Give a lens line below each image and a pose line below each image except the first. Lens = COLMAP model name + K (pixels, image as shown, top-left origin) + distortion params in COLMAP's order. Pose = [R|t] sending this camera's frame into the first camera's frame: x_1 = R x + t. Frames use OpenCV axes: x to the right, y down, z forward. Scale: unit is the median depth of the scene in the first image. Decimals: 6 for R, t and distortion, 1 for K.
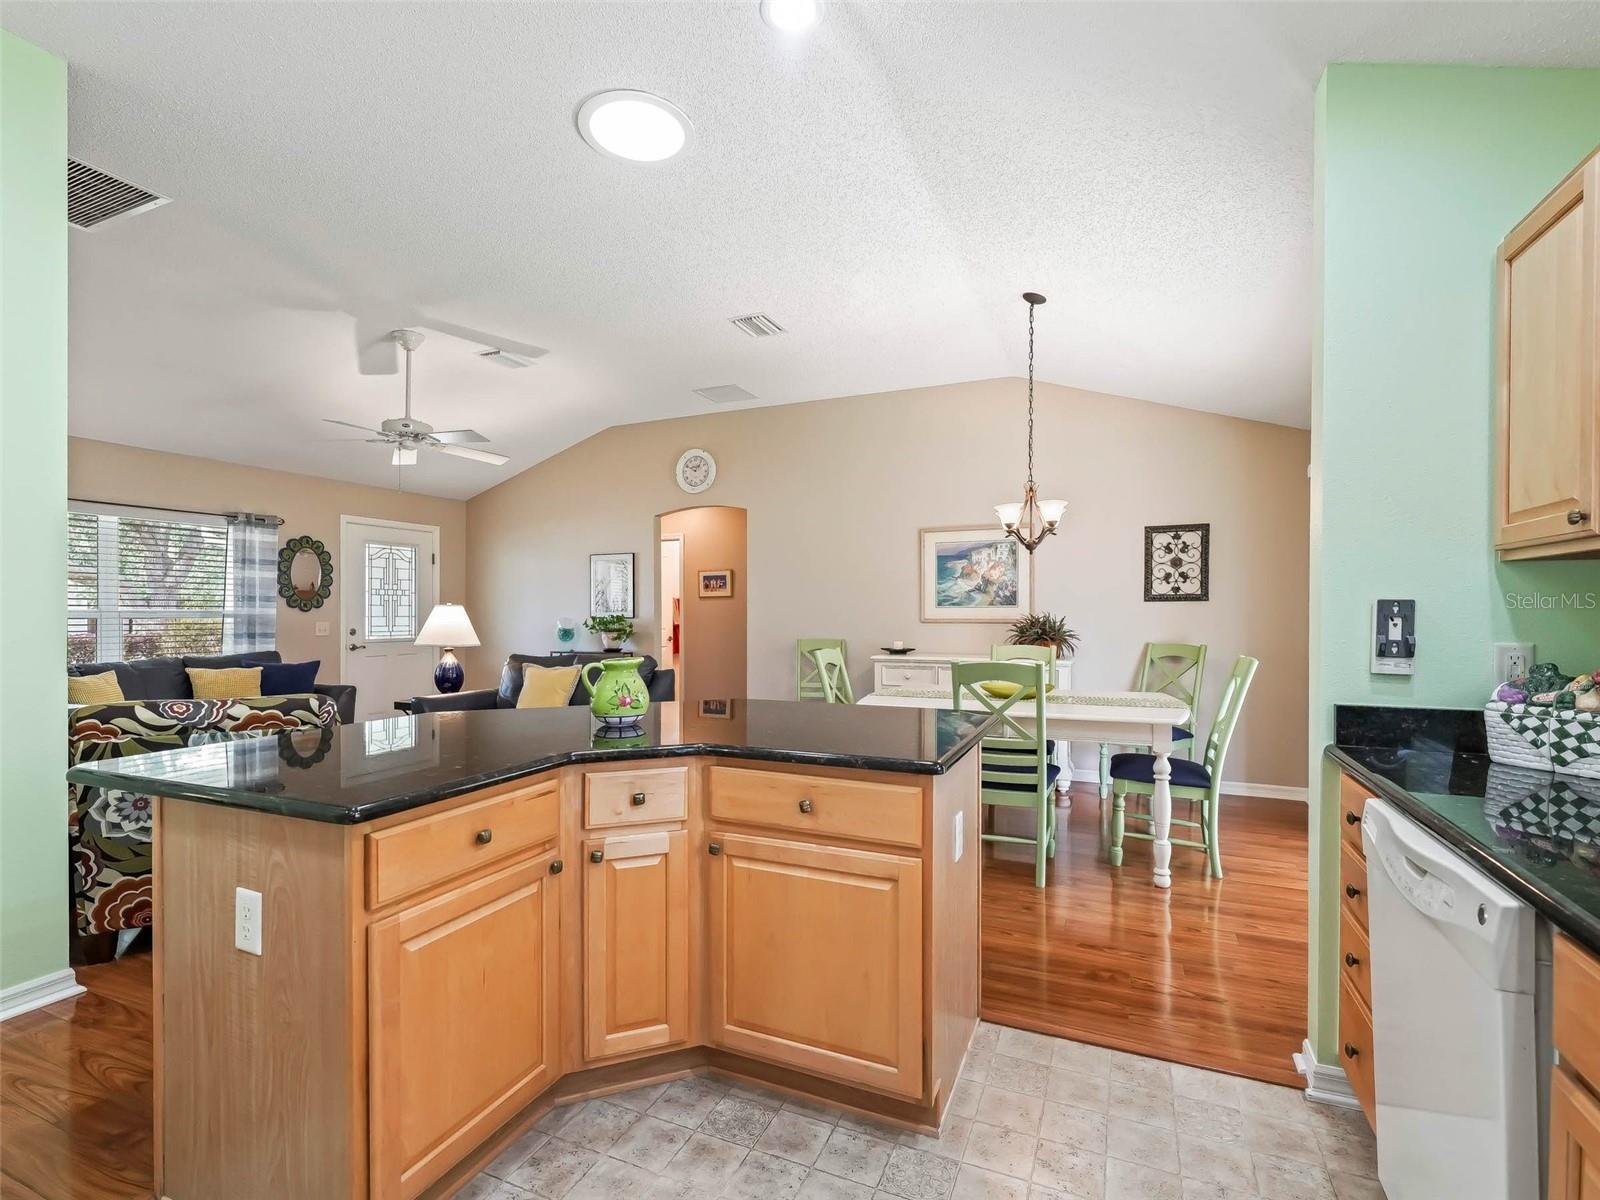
lens RADIAL K [[721.3, 0, 801.1], [0, 721.3, 620.5], [0, 0, 1]] dist [-0.000978, -0.000206]
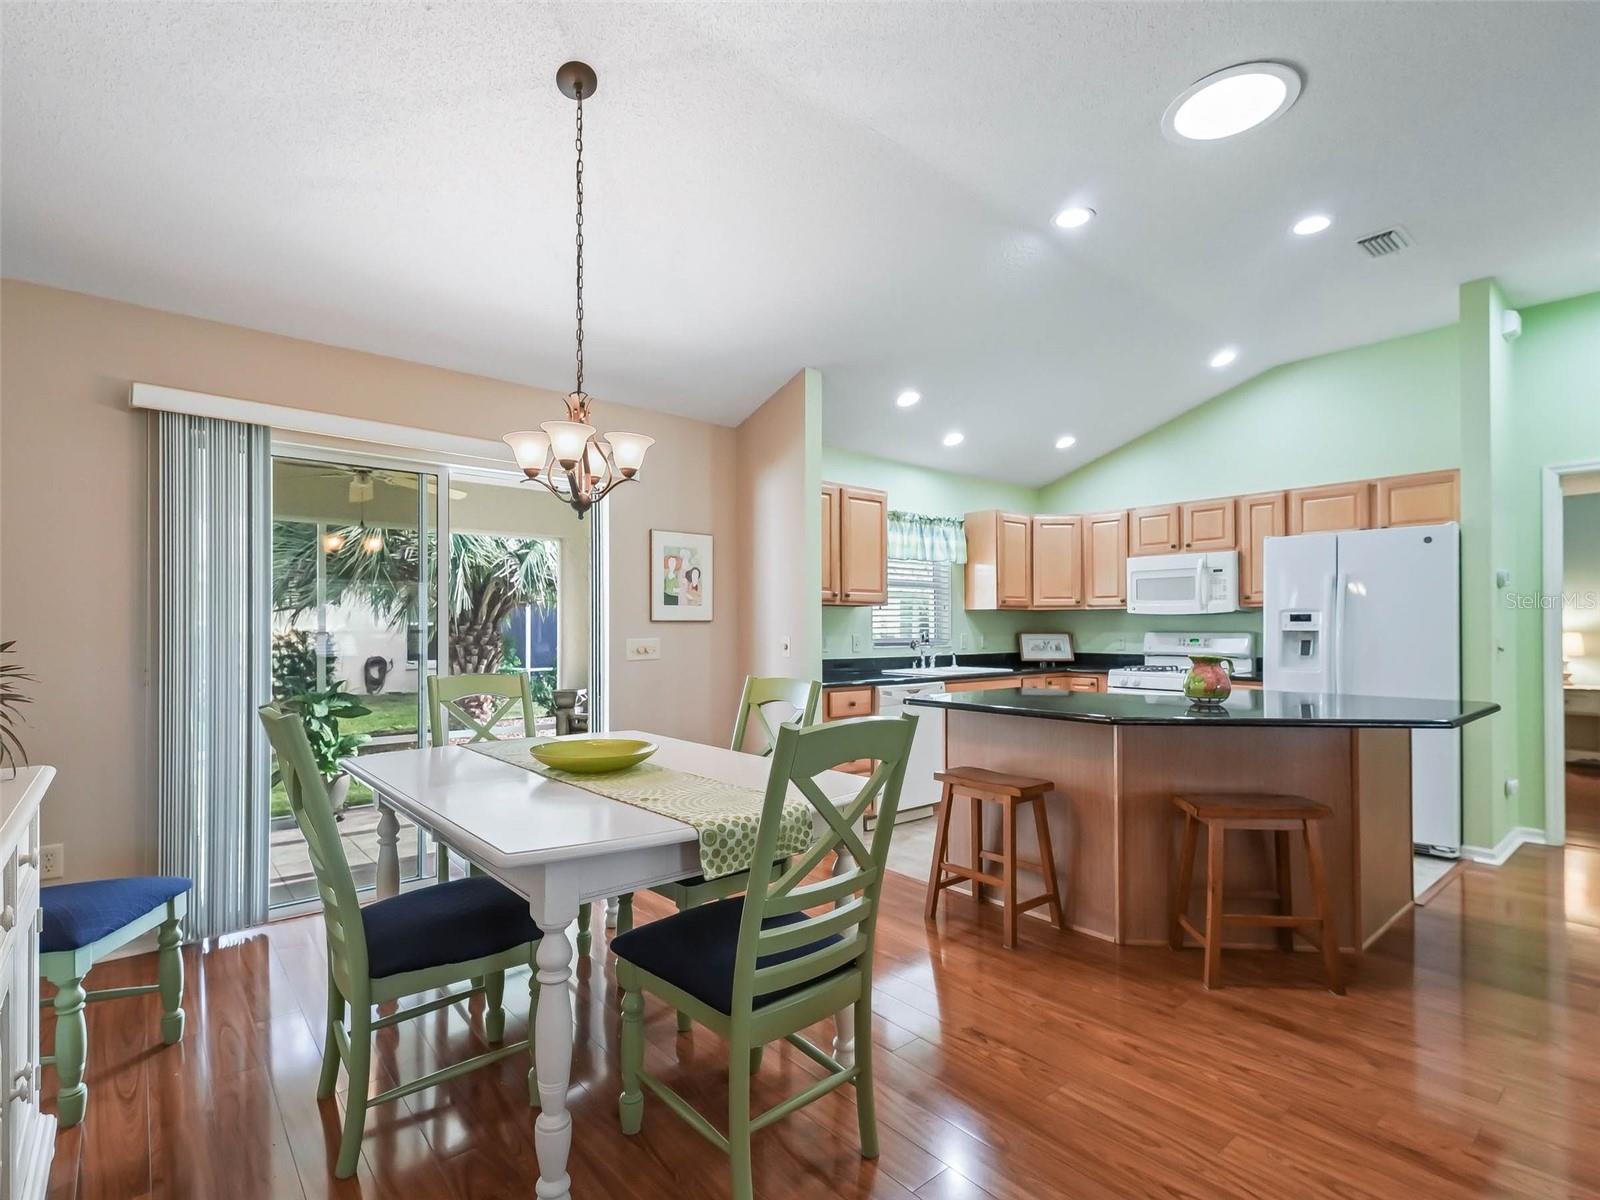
lens RADIAL K [[793.9, 0, 808.3], [0, 793.9, 623.2], [0, 0, 1]] dist [-0.000864, -0.000602]
pose [[-0.907821, 0.004360, 0.419335, -0.087511], [0.006227, 0.999976, 0.003084, -0.006762], [-0.419312, 0.005410, -0.907826, 1.164862]]
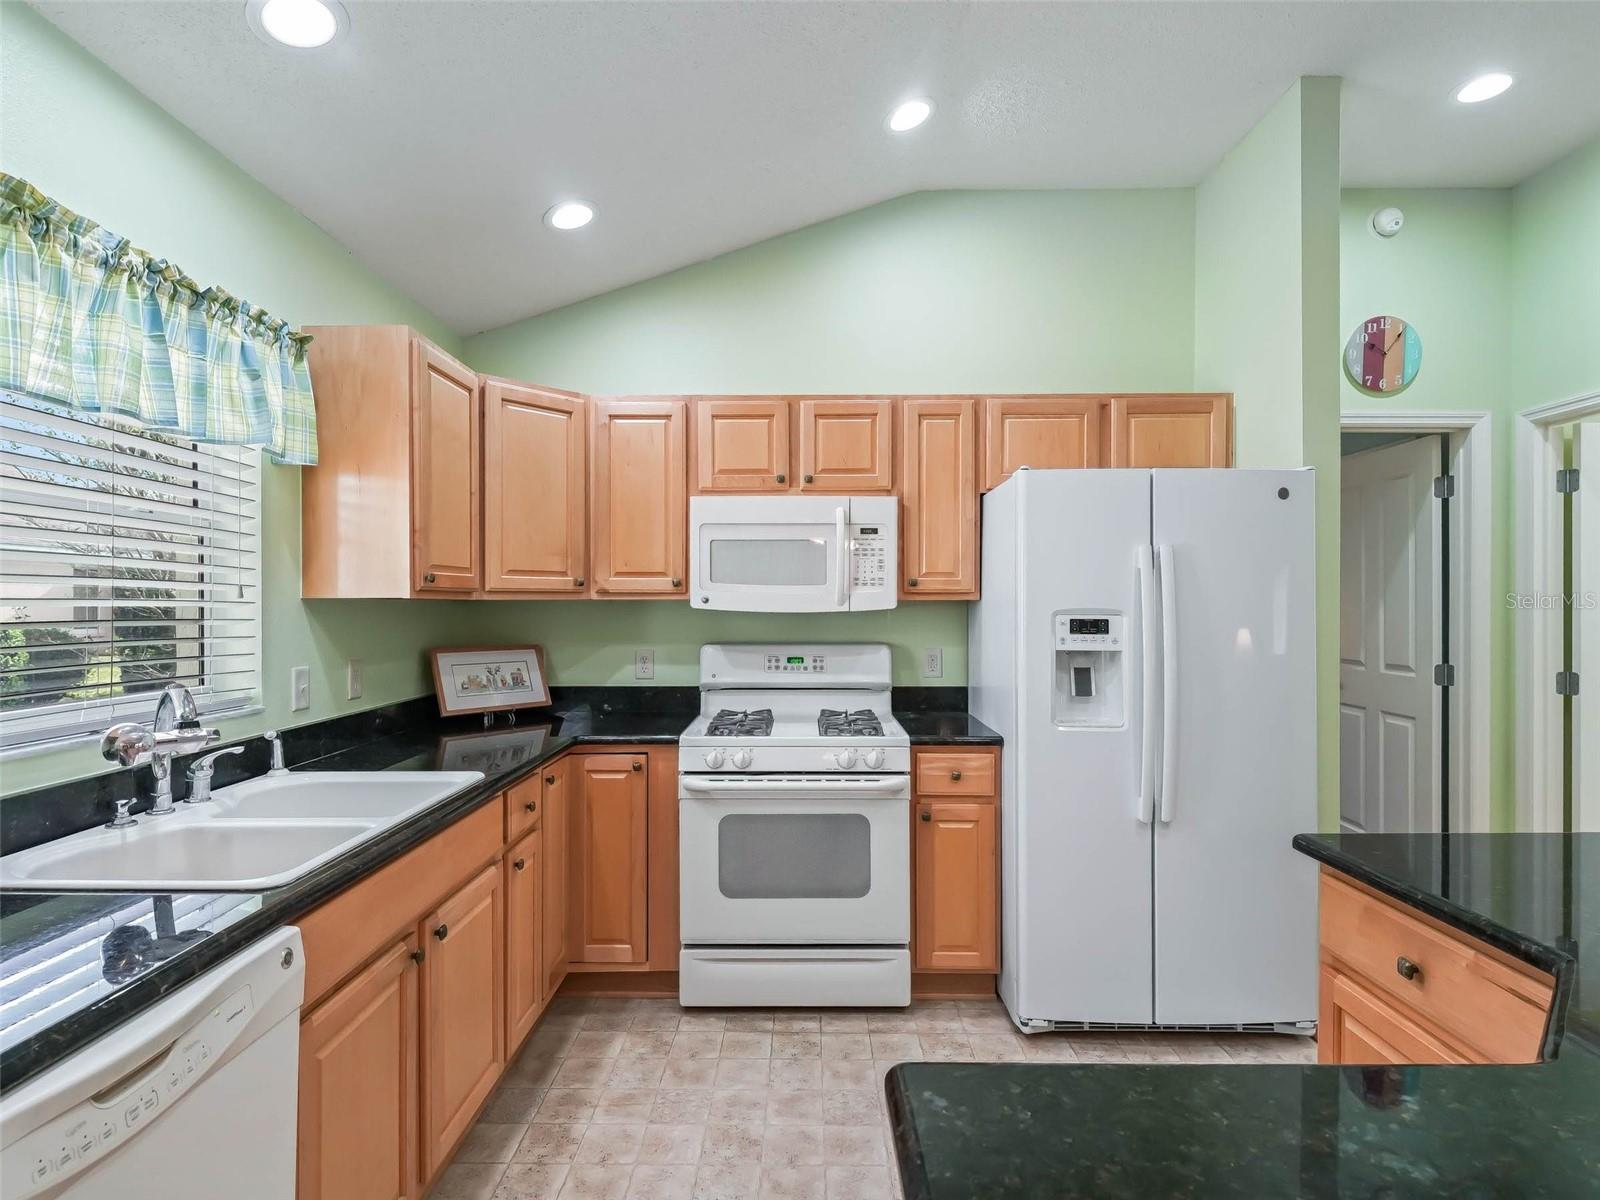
lens RADIAL K [[819.4, 0, 804.2], [0, 819.4, 607.0], [0, 0, 1]] dist [0.019654, -0.000471]
pose [[-0.915935, 0.002019, -0.401322, 0.142742], [-0.003983, 0.999892, 0.014121, -0.025504], [0.401307, 0.014533, -0.915828, 0.458226]]
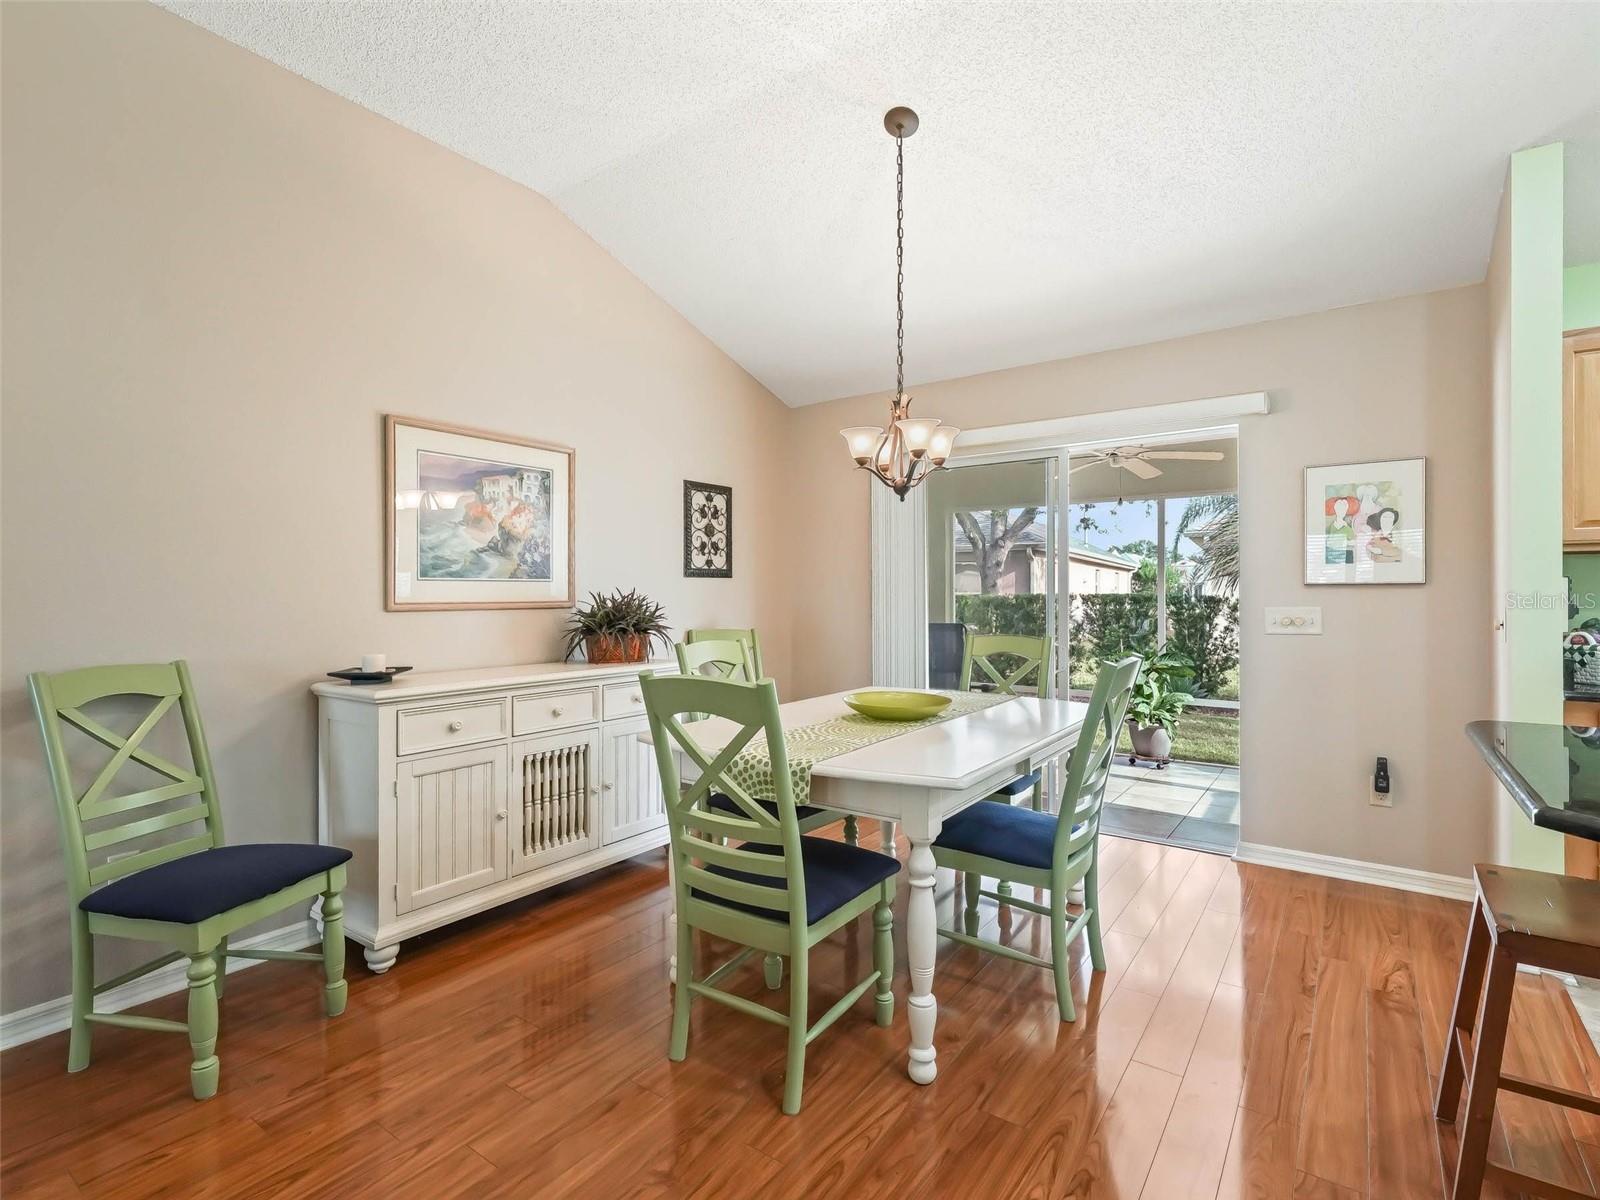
lens RADIAL K [[774.8, 0, 756.4], [0, 774.8, 594.9], [0, 0, 1]] dist [-0.002655, -0.000934]
pose [[0.225112, 0.000647, 0.974333, -0.317961], [0.013432, 0.999903, -0.003768, -0.003062], [-0.974240, 0.013935, 0.225081, 0.751046]]
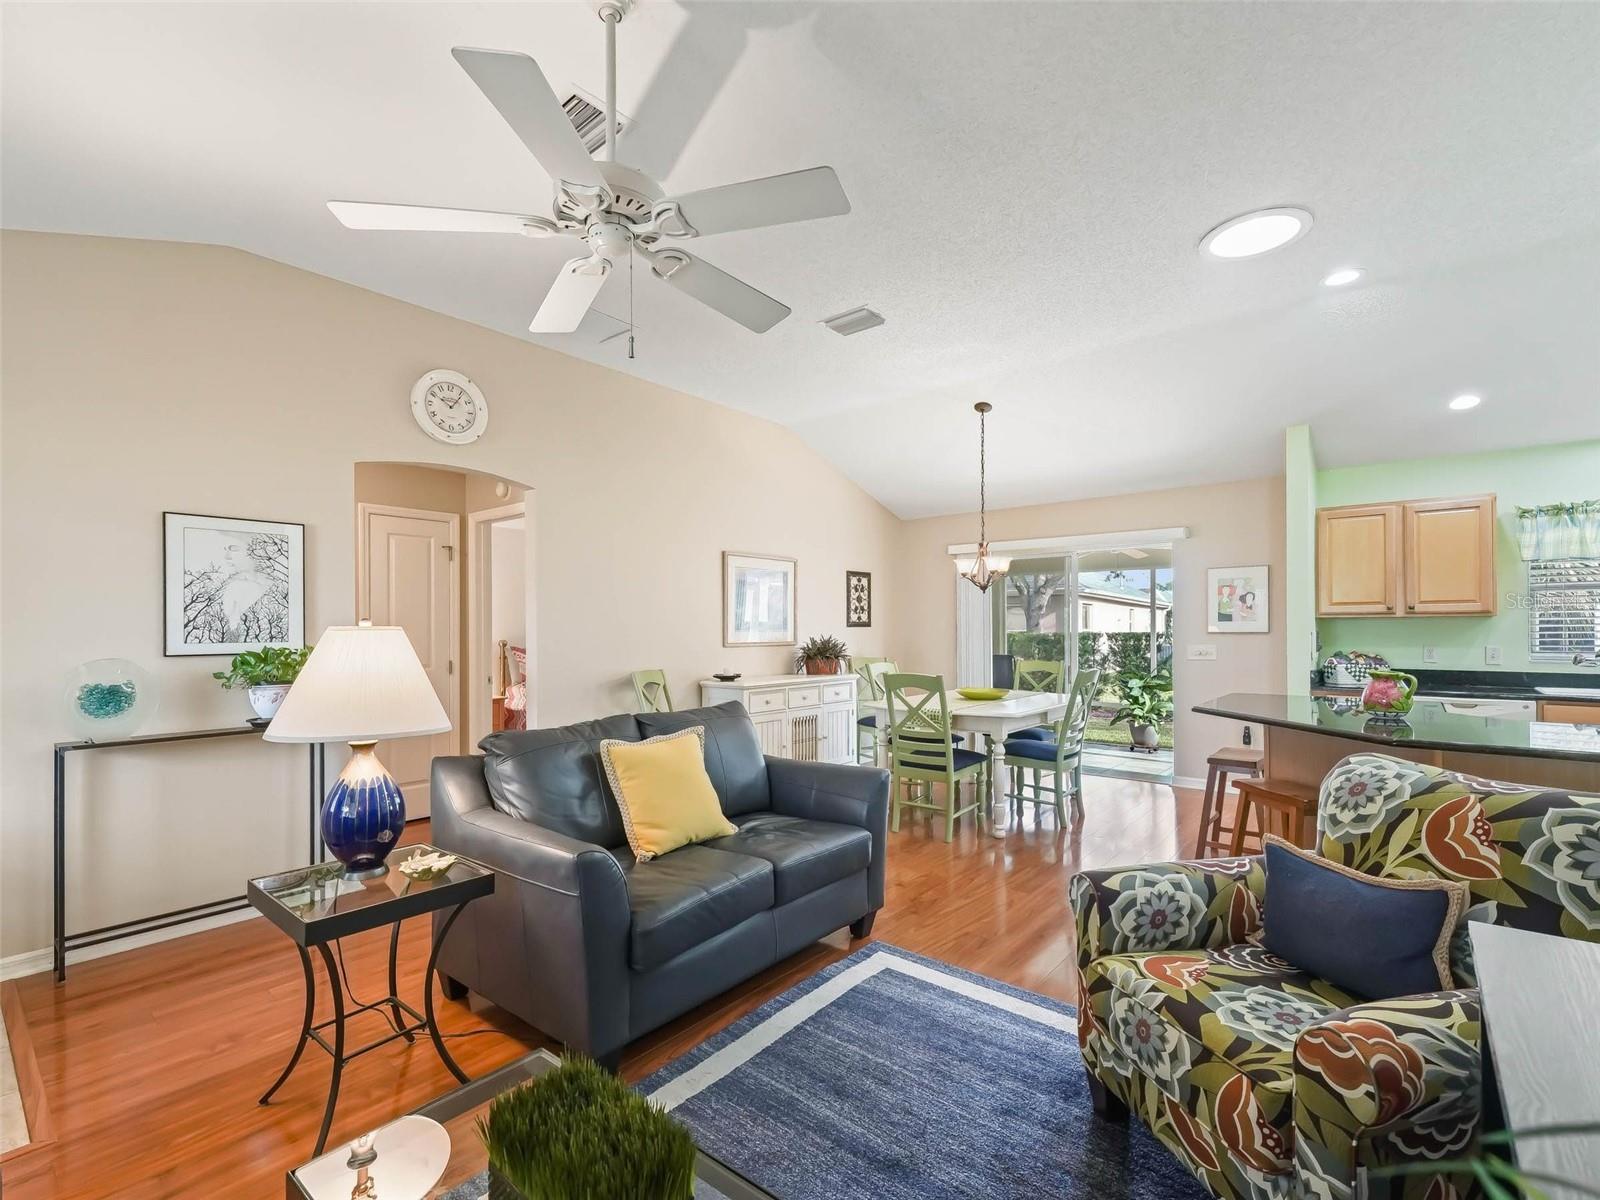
lens RADIAL K [[738.9, 0, 738.9], [0, 738.9, 628.2], [0, 0, 1]] dist [0.000720, -0.008546]
pose [[0.311275, 0.001929, 0.950318, -0.890593], [0.014909, 0.999865, -0.006913, -0.017961], [-0.950203, 0.016320, 0.311204, 0.778390]]
